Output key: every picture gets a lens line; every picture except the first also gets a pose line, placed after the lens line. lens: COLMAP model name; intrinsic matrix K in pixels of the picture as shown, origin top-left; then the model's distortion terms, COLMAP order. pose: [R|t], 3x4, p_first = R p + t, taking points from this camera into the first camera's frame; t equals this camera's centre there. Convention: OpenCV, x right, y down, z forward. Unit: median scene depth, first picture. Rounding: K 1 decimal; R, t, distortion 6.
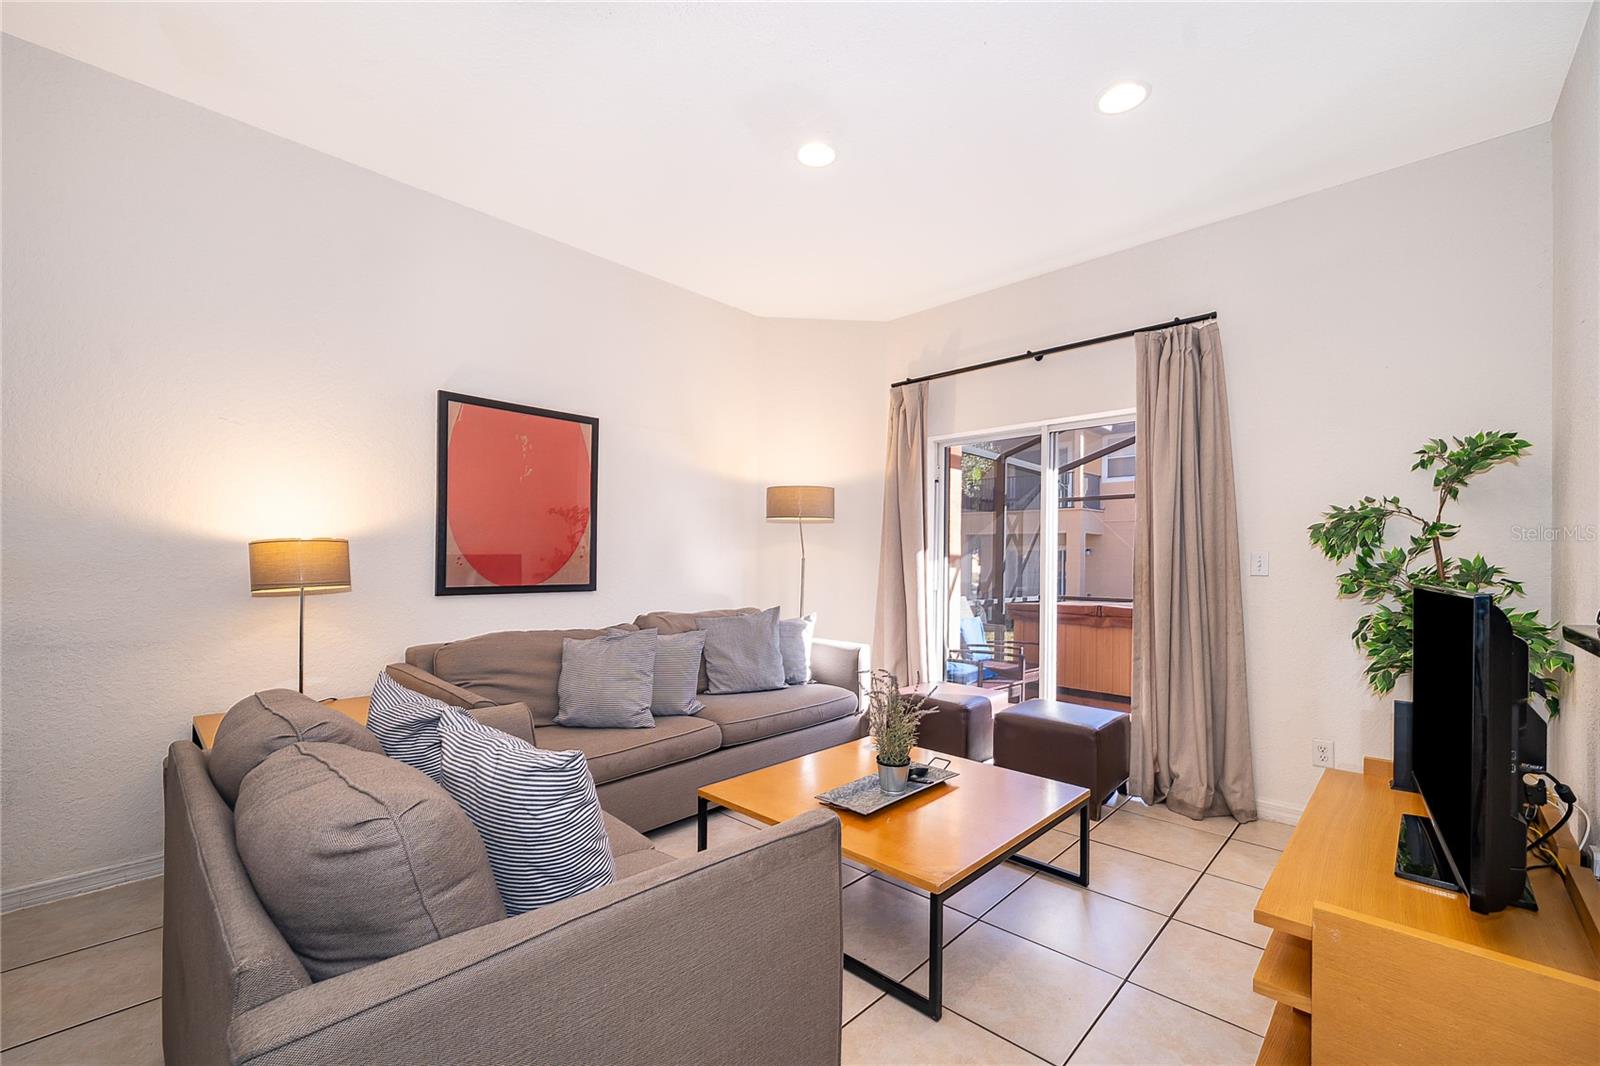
lens RADIAL K [[656.4, 0, 799.8], [0, 656.4, 555.3], [0, 0, 1]] dist [0.000709, -0.000225]
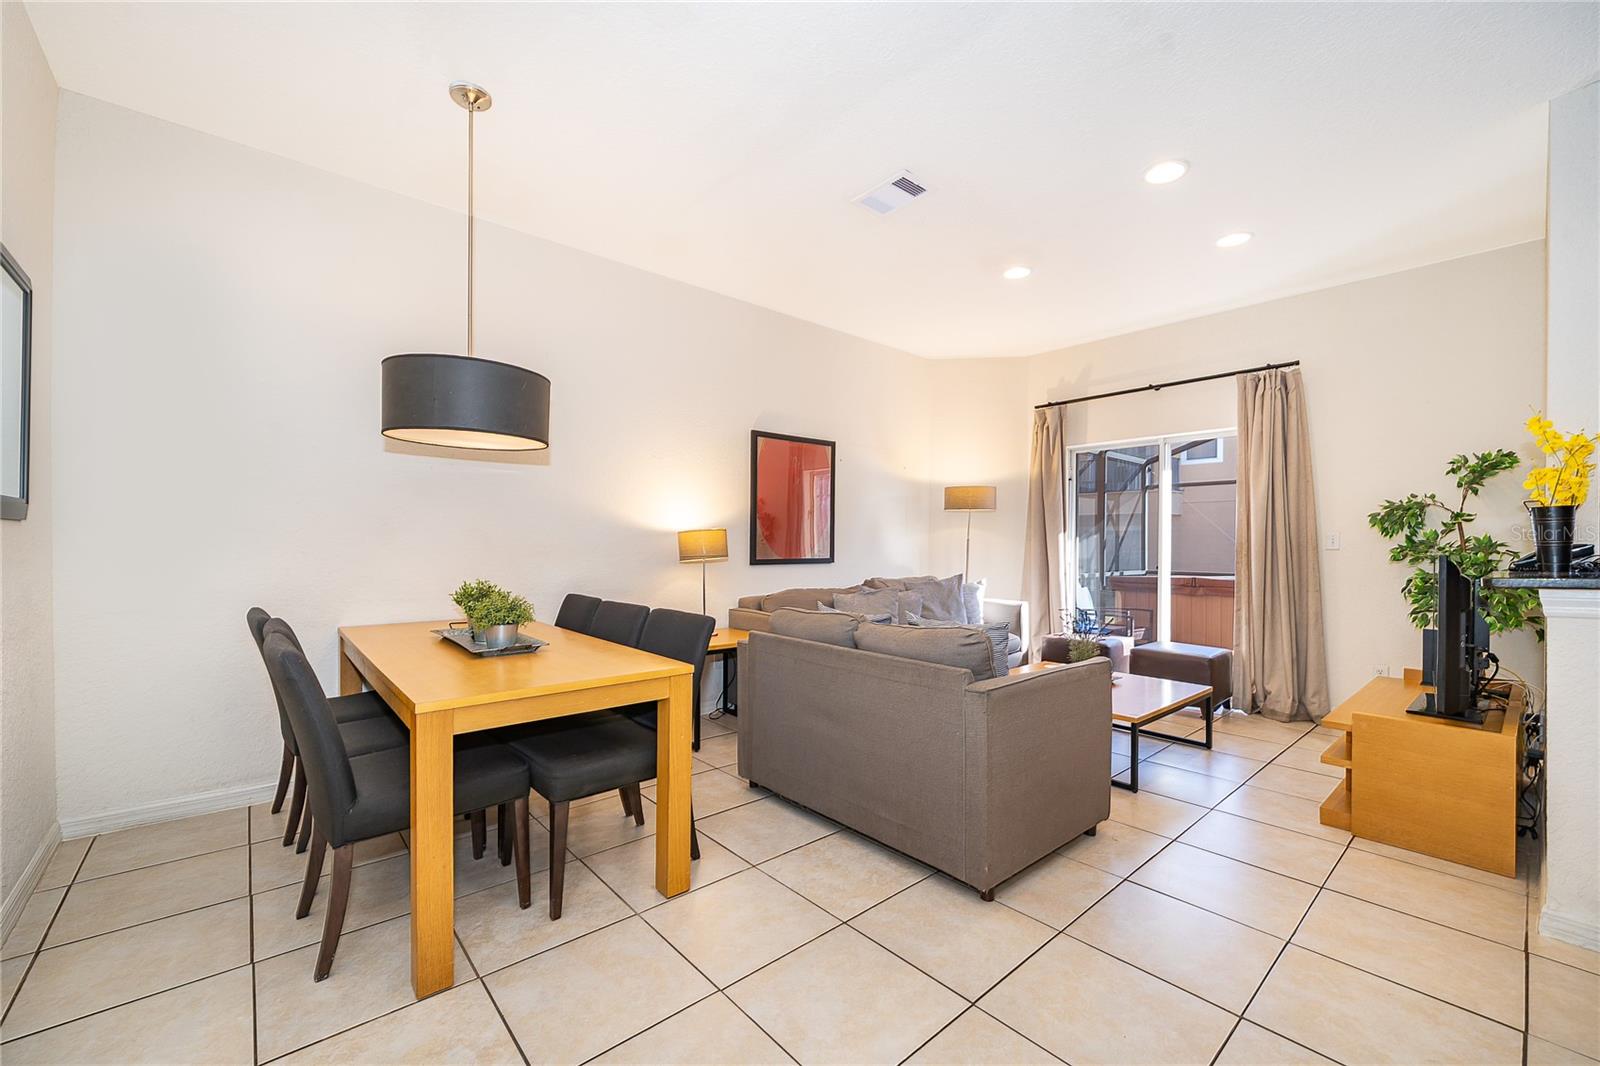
lens RADIAL K [[643.7, 0, 797.4], [0, 643.7, 540.8], [0, 0, 1]] dist [-0.000325, 0.000295]
pose [[0.995380, -0.005656, -0.095843, -0.301378], [0.006254, 0.999963, 0.005938, -0.002949], [0.095806, -0.006510, 0.995379, -0.471134]]
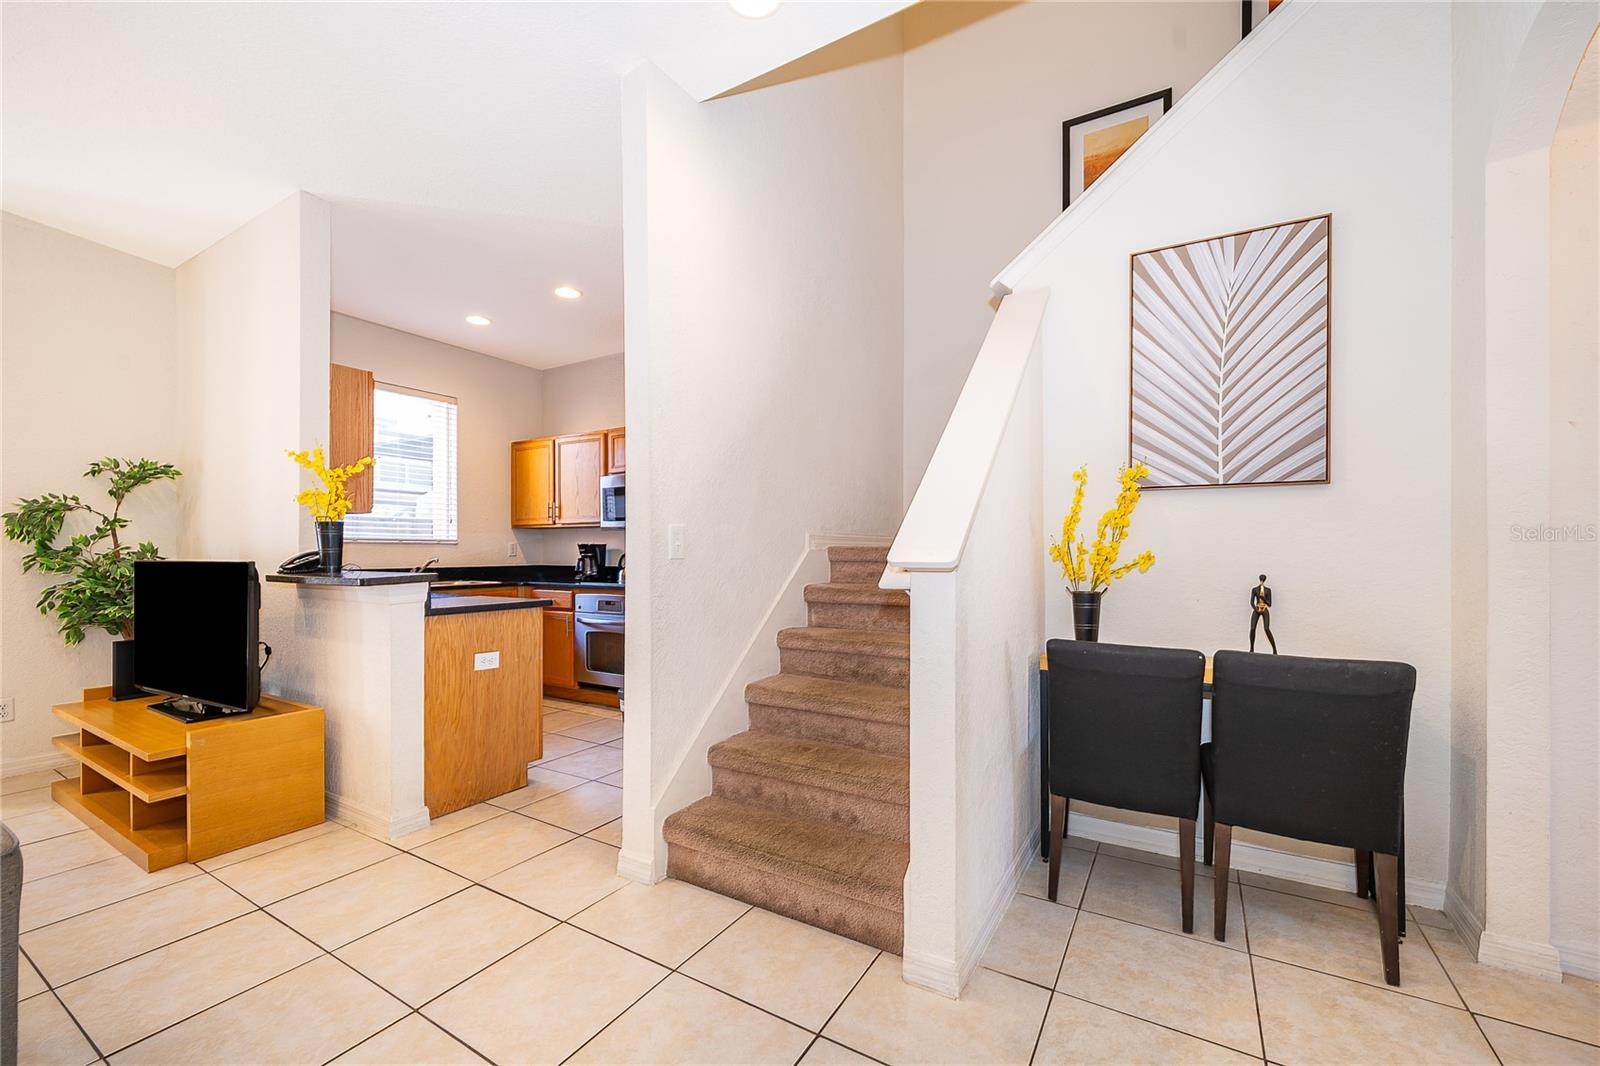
lens RADIAL K [[648.5, 0, 796.8], [0, 648.5, 556.8], [0, 0, 1]] dist [-0.000850, 0.000032]
pose [[-0.209136, -0.019531, 0.977691, -0.580408], [-0.011632, 0.999779, 0.017484, -0.005436], [-0.977817, -0.007716, -0.209317, -0.122523]]
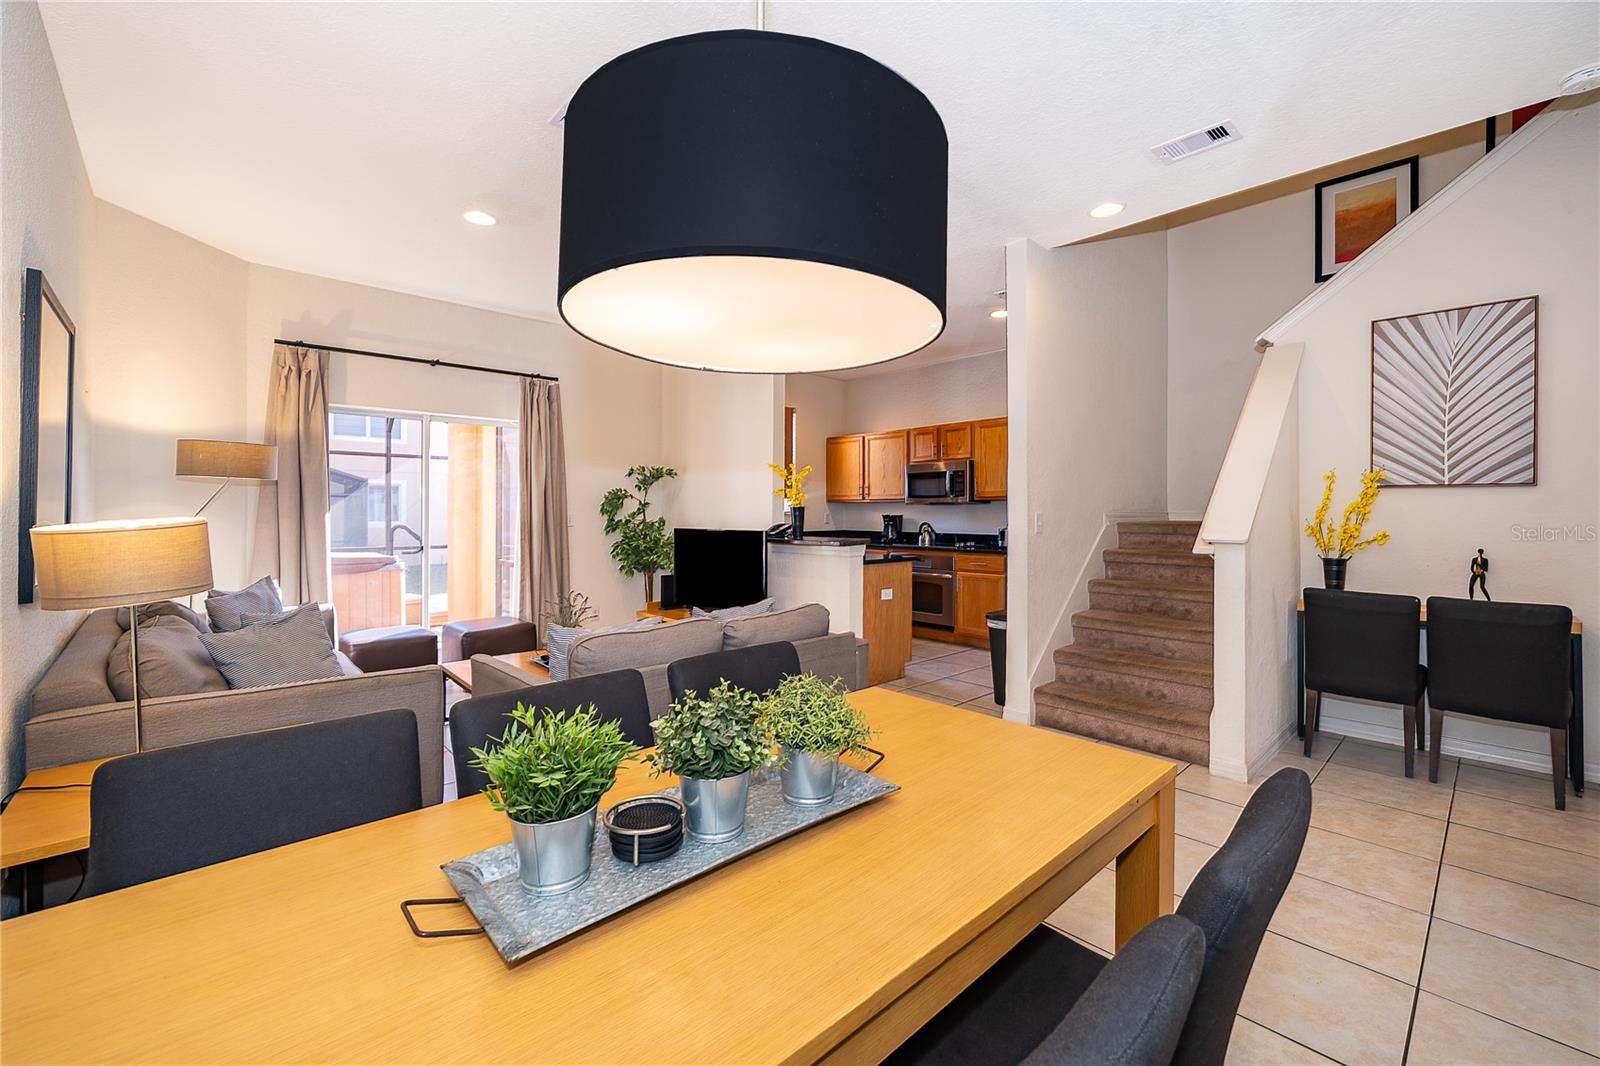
lens RADIAL K [[657.5, 0, 797.9], [0, 657.5, 514.4], [0, 0, 1]] dist [0.001412, -0.000694]
pose [[0.066677, -0.015685, 0.997651, -1.108169], [-0.010701, 0.999808, 0.016434, -0.039909], [-0.997717, -0.011772, 0.066497, 0.238907]]
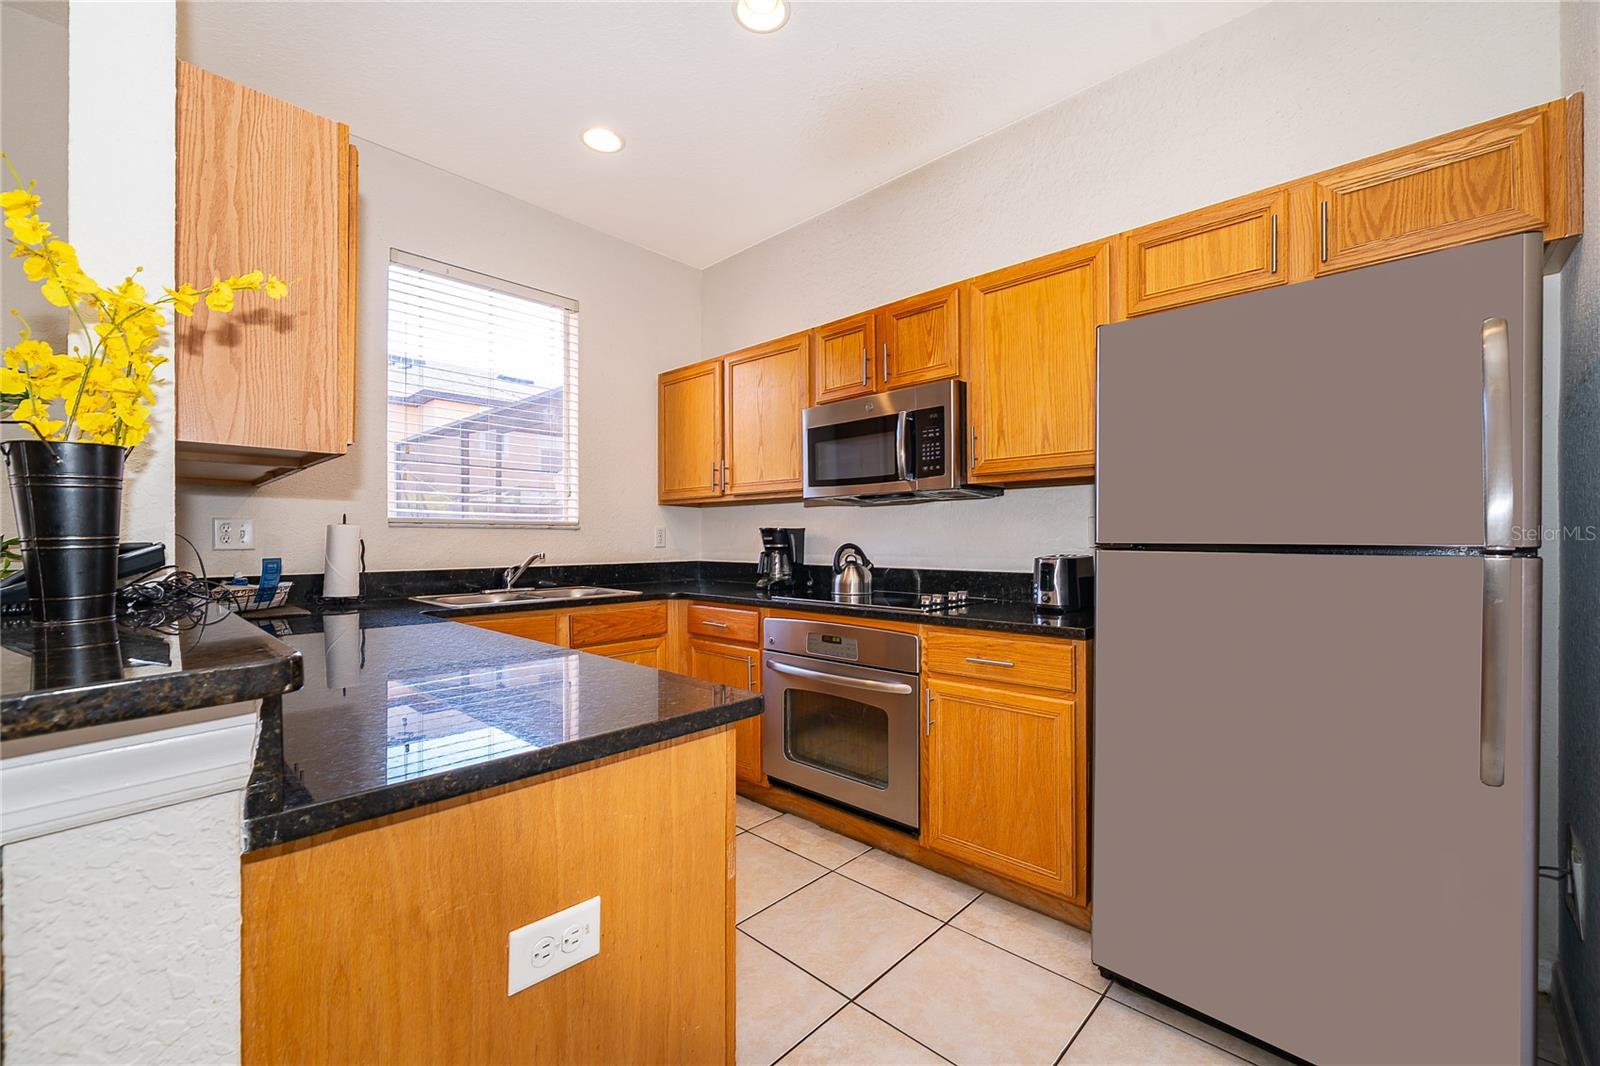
lens RADIAL K [[649.3, 0, 800.1], [0, 649.3, 542.5], [0, 0, 1]] dist [0.000627, -0.000105]
pose [[-0.003472, -0.017279, 0.999845, 0.205828], [-0.008306, 0.999817, 0.017250, 0.002321], [-0.999959, -0.008245, -0.003615, 0.029685]]
